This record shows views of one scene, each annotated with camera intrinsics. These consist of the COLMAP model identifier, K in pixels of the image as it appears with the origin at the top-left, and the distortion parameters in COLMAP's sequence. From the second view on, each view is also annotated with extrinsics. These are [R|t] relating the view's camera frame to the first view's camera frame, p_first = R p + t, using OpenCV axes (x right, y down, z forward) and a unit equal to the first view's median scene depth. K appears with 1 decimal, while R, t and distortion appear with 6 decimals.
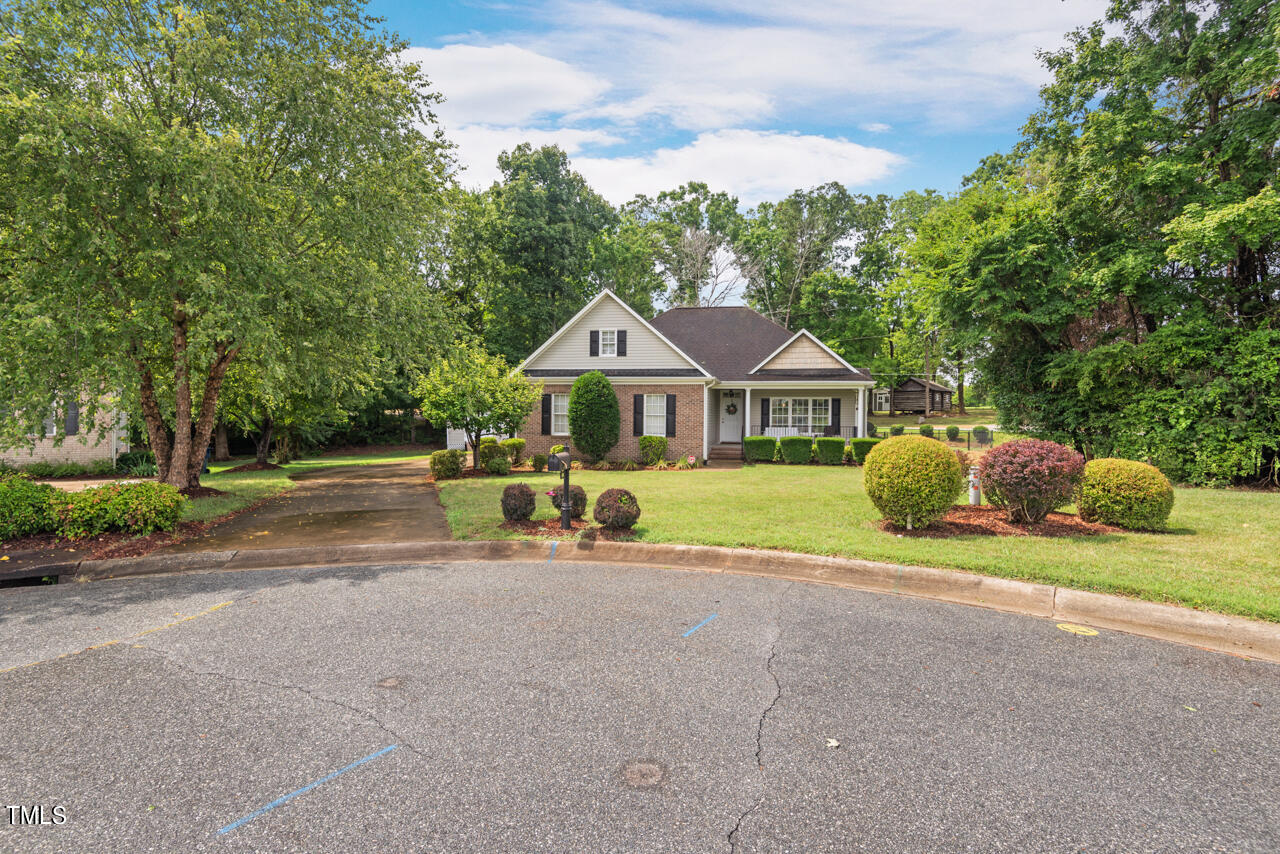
lens RADIAL K [[580.4, 0, 643.6], [0, 580.4, 419.6], [0, 0, 1]] dist [0.020915, -0.012237]
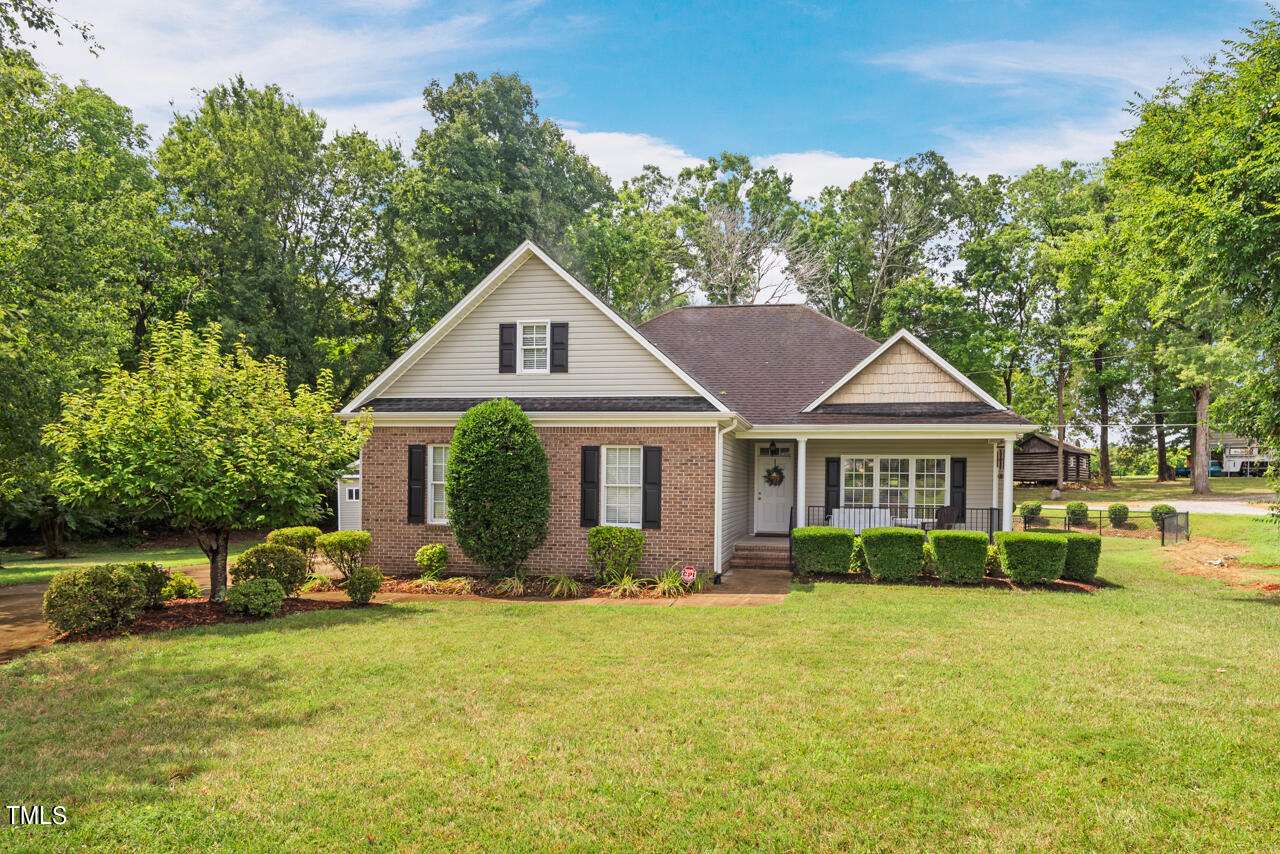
lens RADIAL K [[740.1, 0, 690.0], [0, 740.1, 488.4], [0, 0, 1]] dist [0.033779, -0.021375]
pose [[0.999767, 0.003218, 0.021343, 0.051885], [-0.003138, 0.999988, -0.003782, -0.002827], [-0.021355, 0.003714, 0.999765, 0.264065]]
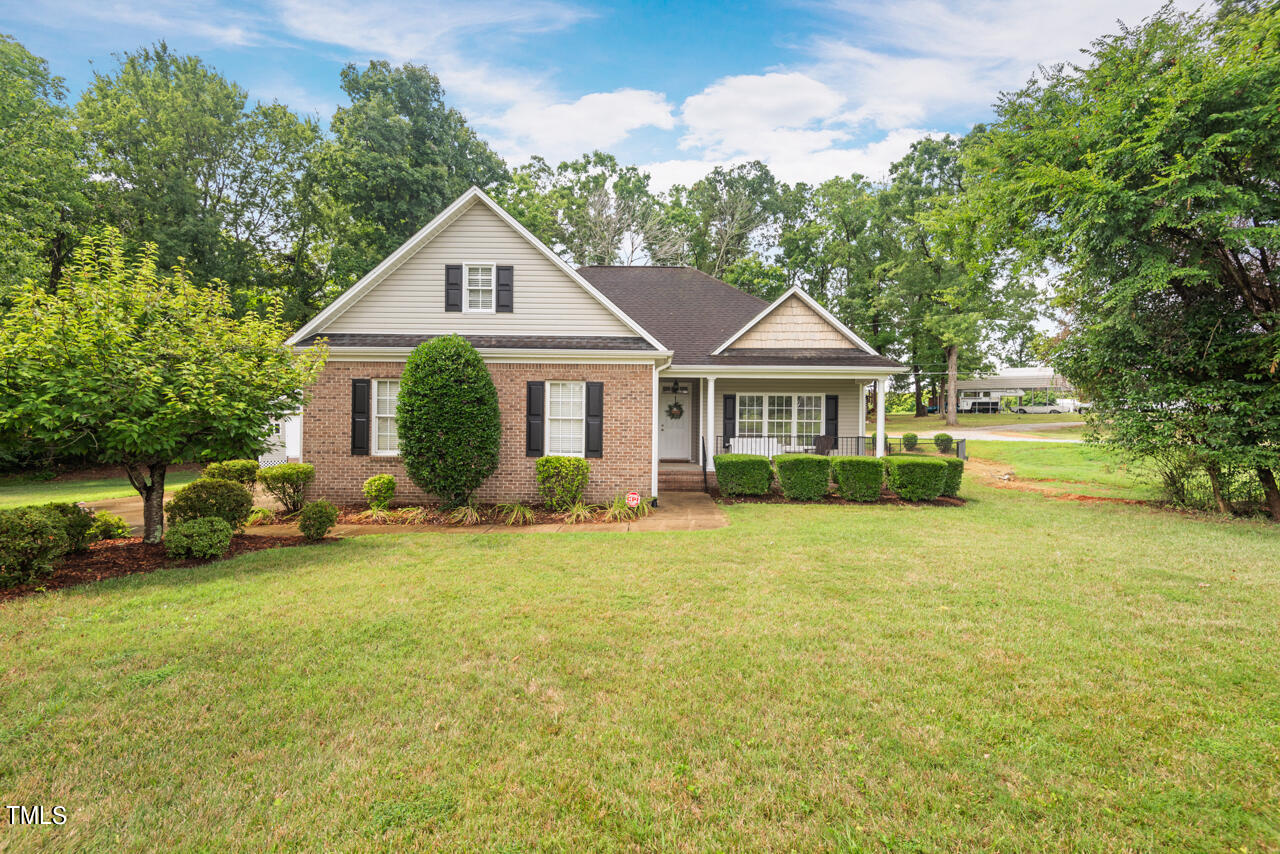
lens RADIAL K [[580.4, 0, 643.6], [0, 580.4, 419.6], [0, 0, 1]] dist [0.020915, -0.012237]
pose [[0.984388, 0.001642, 0.176002, -0.003539], [0.000095, 0.999951, -0.009860, -0.001076], [-0.176009, 0.009723, 0.984340, 0.340418]]
